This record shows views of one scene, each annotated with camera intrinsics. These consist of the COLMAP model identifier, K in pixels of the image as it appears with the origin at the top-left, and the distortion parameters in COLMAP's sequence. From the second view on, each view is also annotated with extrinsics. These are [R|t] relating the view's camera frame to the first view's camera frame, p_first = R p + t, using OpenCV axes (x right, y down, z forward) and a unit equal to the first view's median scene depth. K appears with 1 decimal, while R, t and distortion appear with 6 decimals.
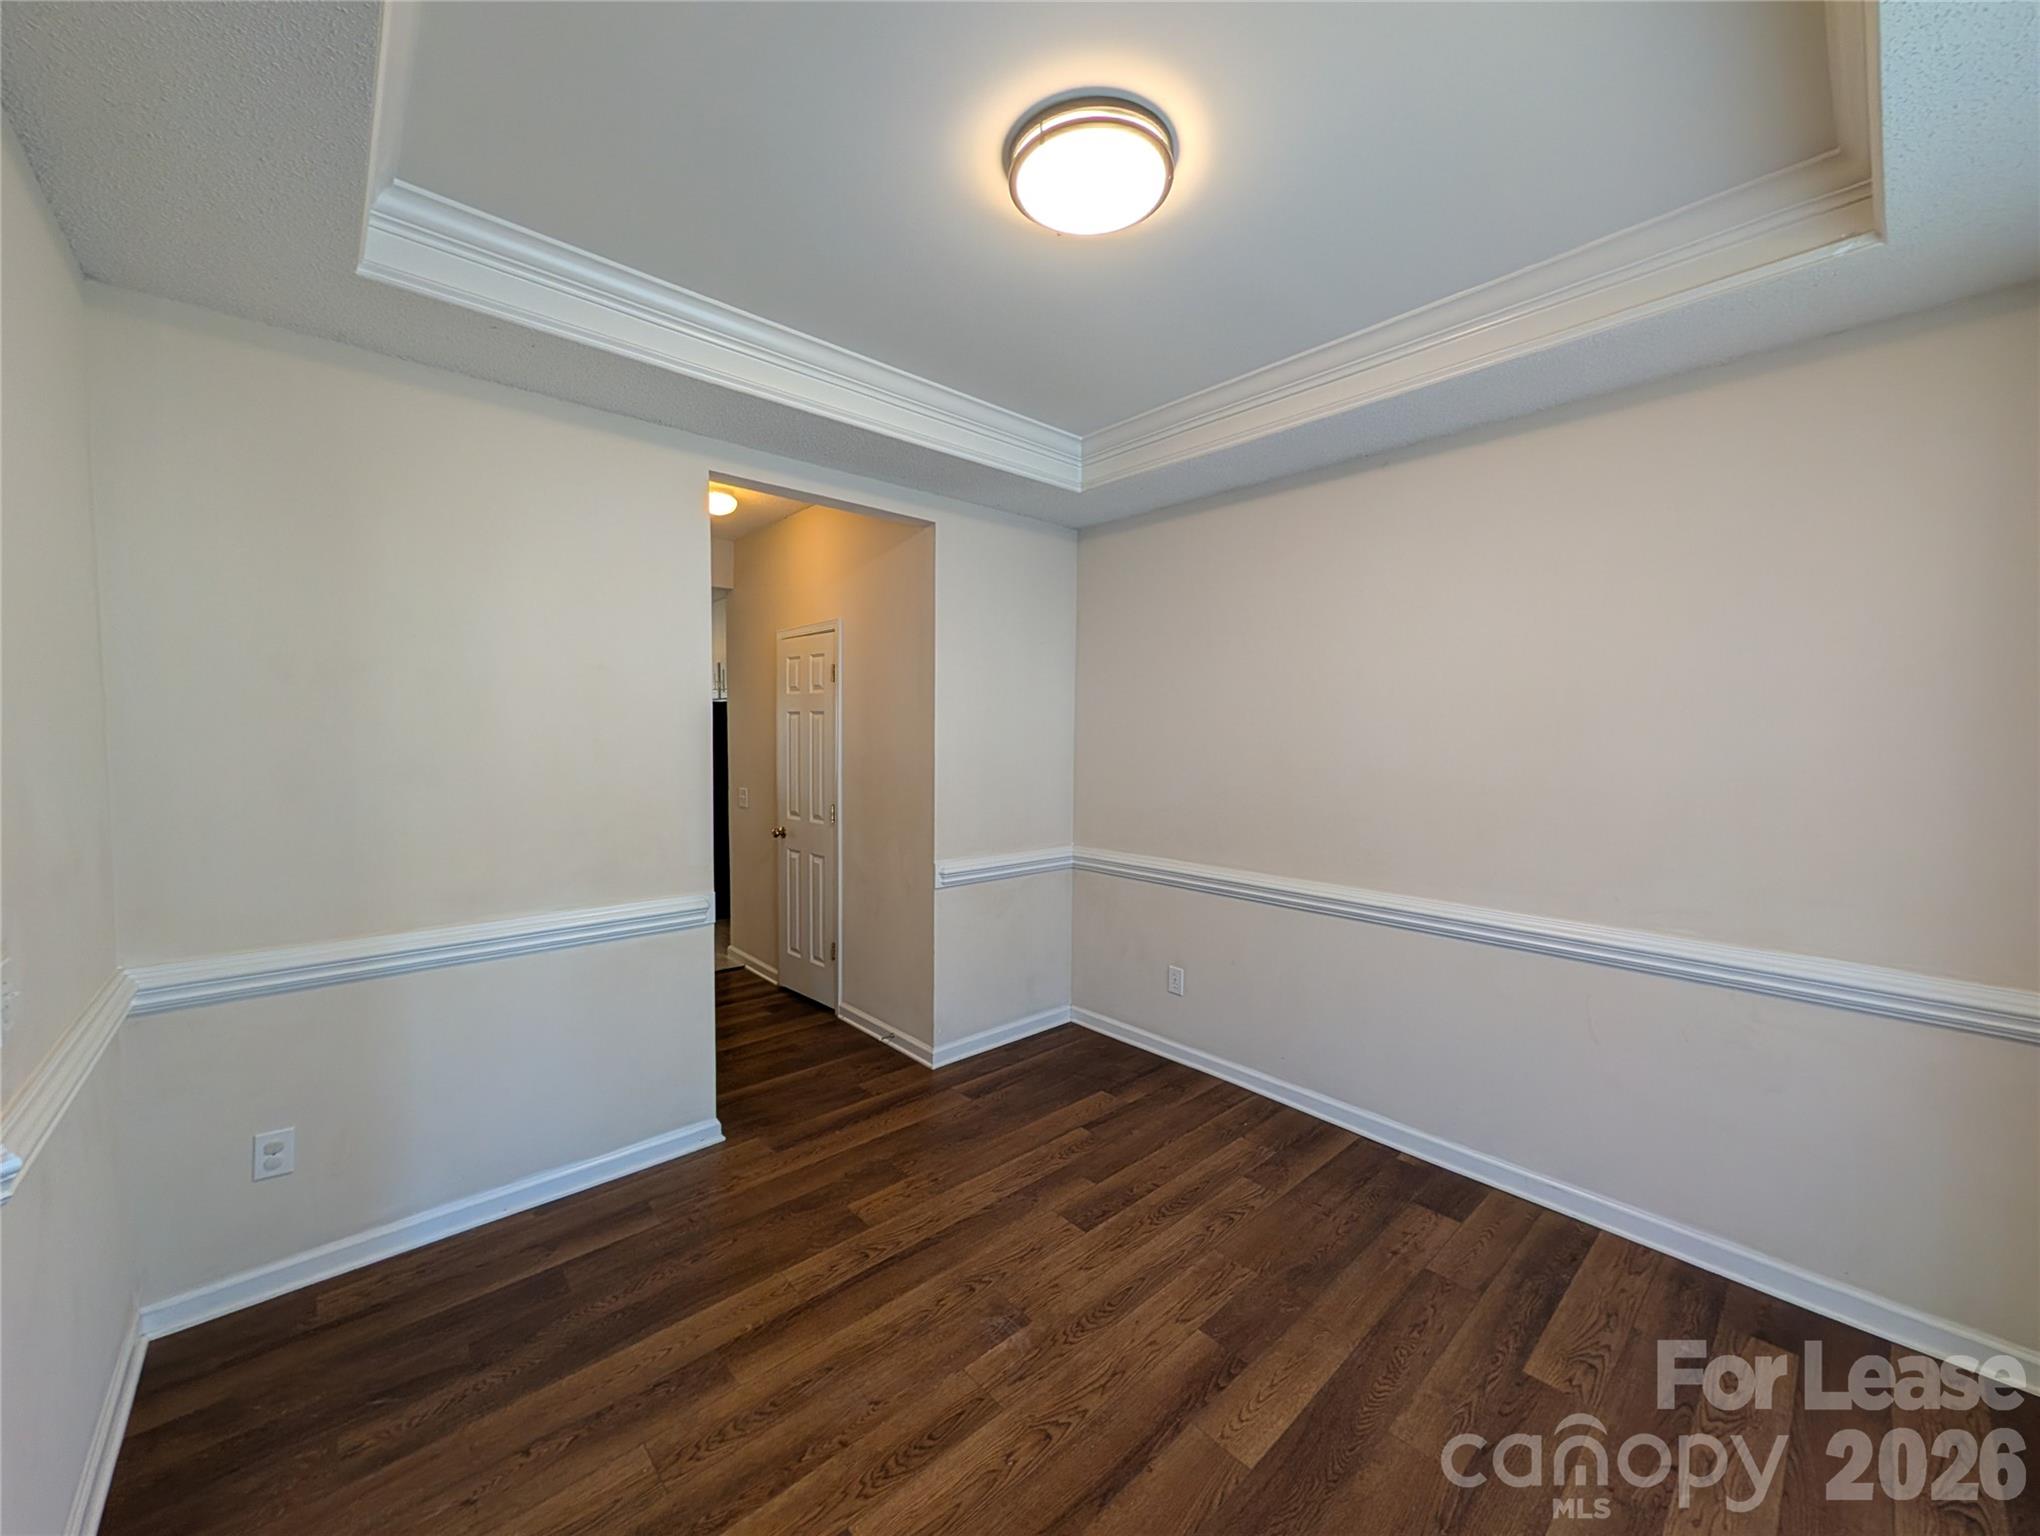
lens RADIAL K [[783.8, 0, 1023.2], [0, 783.8, 772.6], [0, 0, 1]] dist [0.001666, -0.000086]
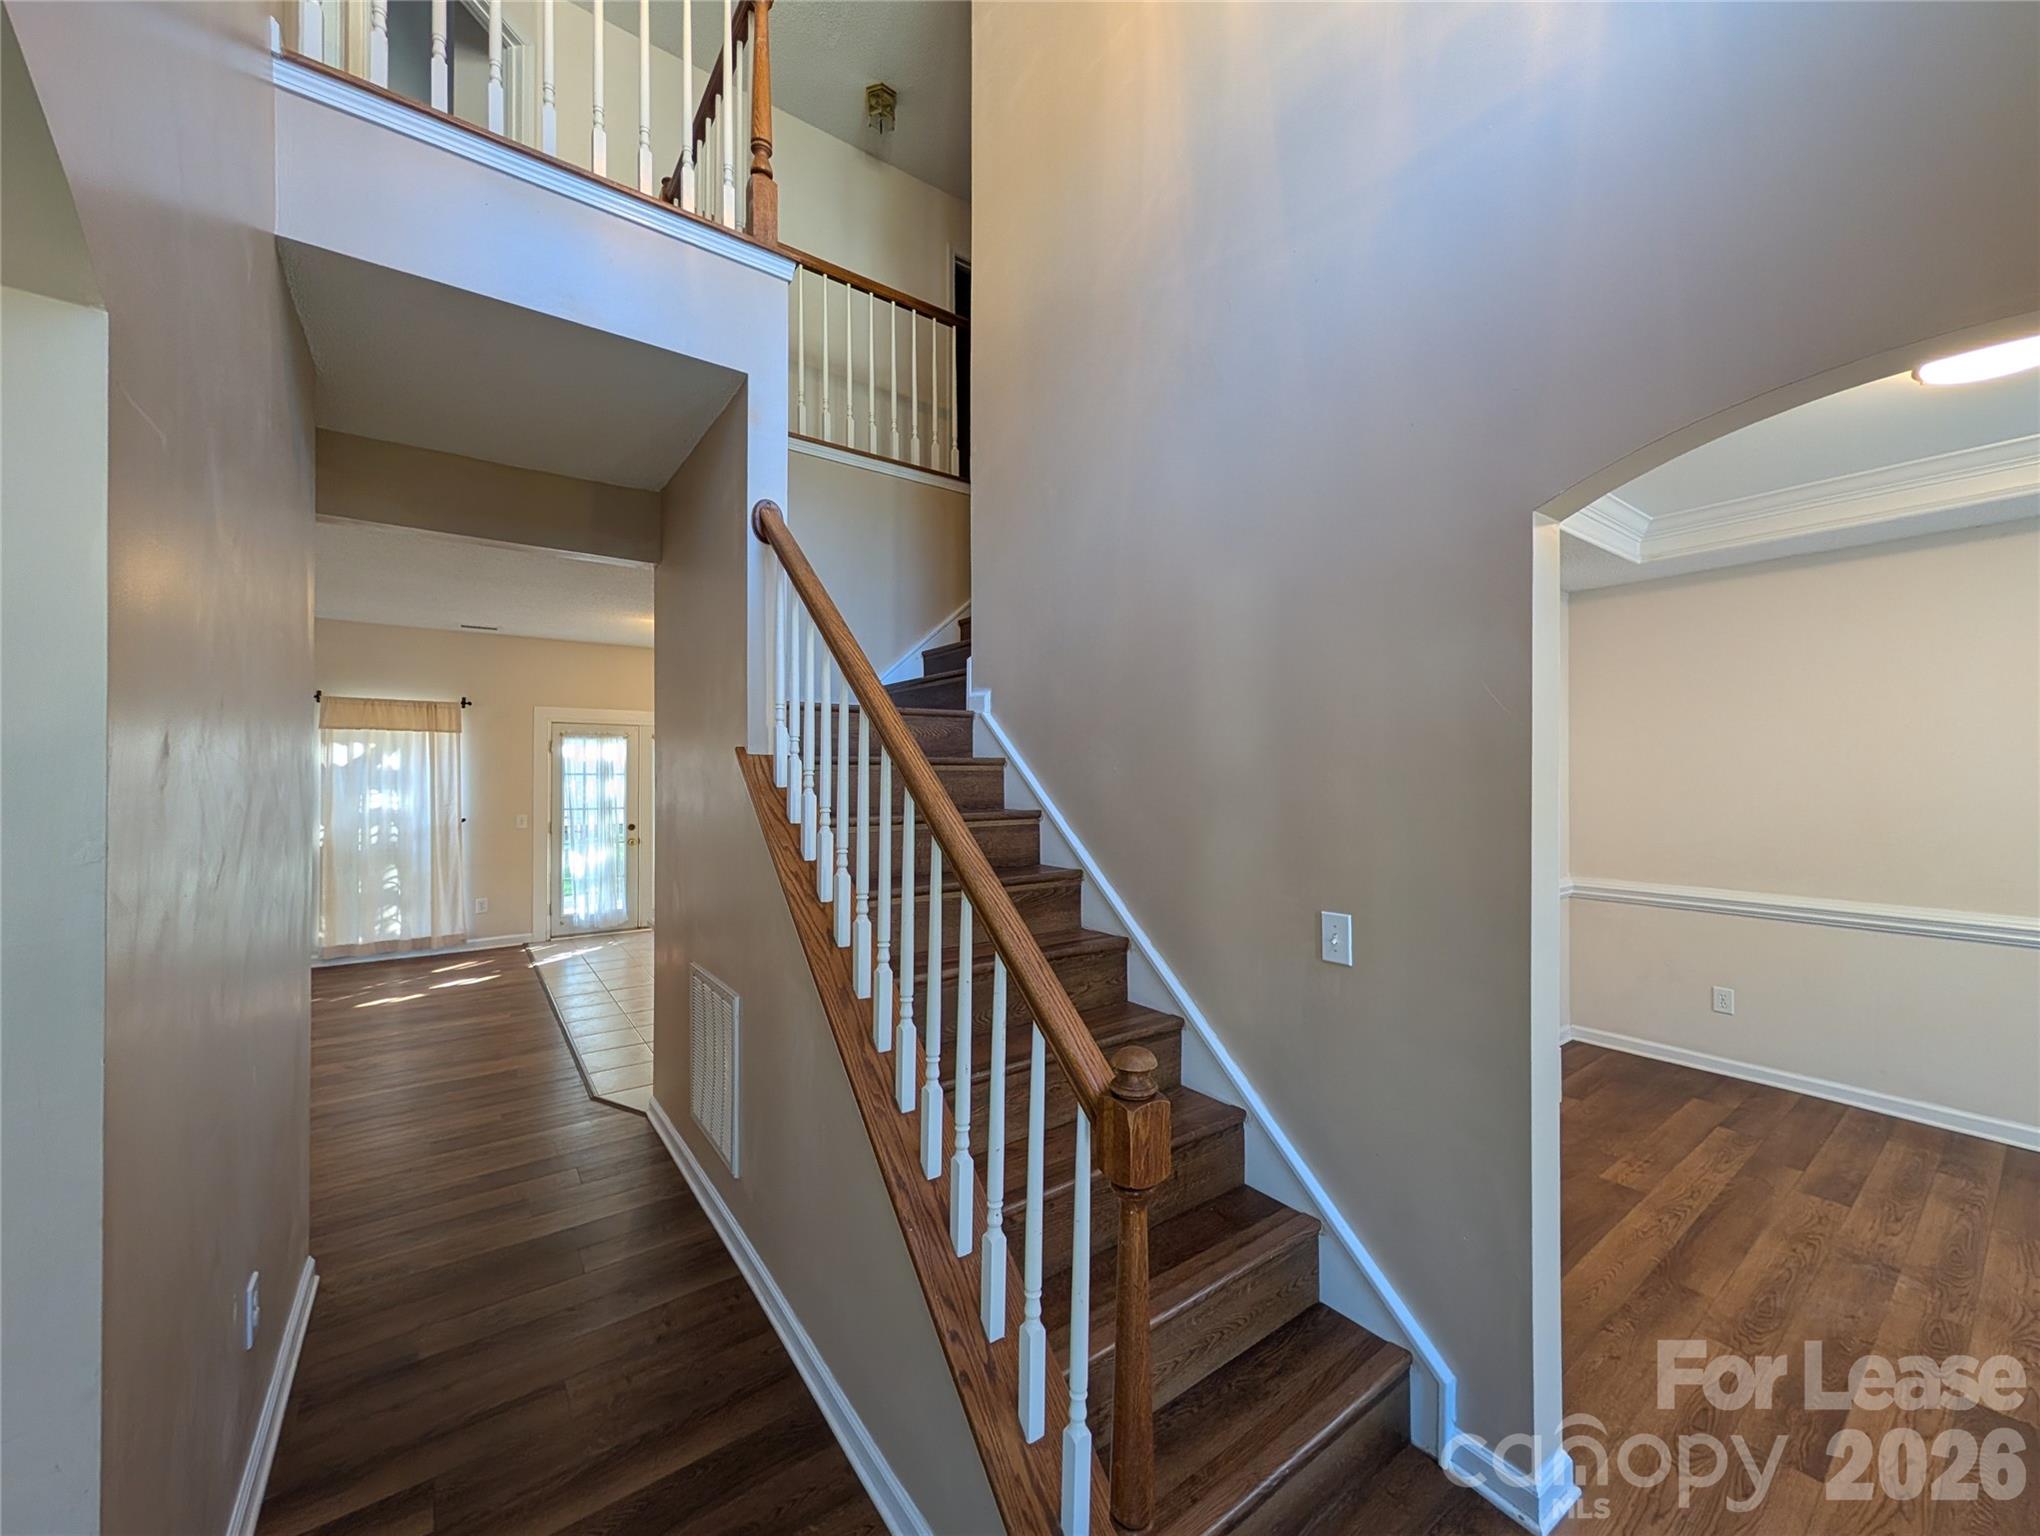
lens RADIAL K [[783.8, 0, 1020.7], [0, 783.8, 769.6], [0, 0, 1]] dist [0.001666, -0.000086]
pose [[0.994891, -0.006632, -0.100735, -0.934931], [0.000591, 0.998206, -0.059877, 0.014468], [0.100951, 0.059512, 0.993110, -0.278952]]
